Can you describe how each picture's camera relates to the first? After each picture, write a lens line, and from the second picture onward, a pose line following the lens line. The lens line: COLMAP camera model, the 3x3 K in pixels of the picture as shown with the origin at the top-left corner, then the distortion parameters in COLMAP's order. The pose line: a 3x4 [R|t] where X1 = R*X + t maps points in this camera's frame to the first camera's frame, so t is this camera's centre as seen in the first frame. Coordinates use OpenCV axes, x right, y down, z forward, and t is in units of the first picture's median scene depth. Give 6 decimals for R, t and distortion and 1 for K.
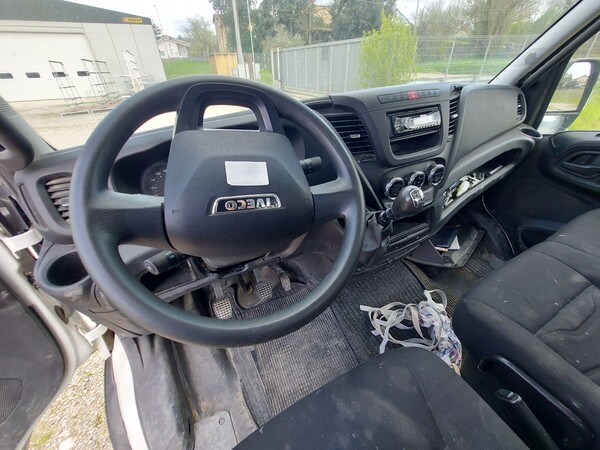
lens RADIAL K [[237.6, 0, 303.7], [0, 237.6, 225.7], [0, 0, 1]] dist [-0.013945, -0.000099]
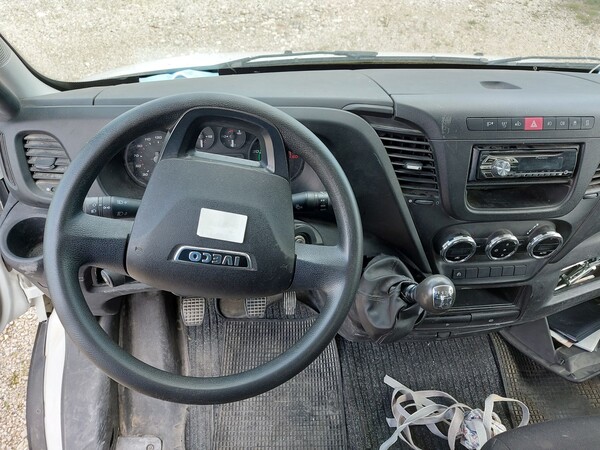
lens RADIAL K [[438.5, 0, 307.4], [0, 438.5, 224.8], [0, 0, 1]] dist [0.059613, -0.074225]
pose [[0.933355, 0.317002, -0.168401, 0.160434], [-0.289334, 0.942060, 0.169735, -0.282343], [0.212450, -0.109699, 0.970995, -0.253927]]
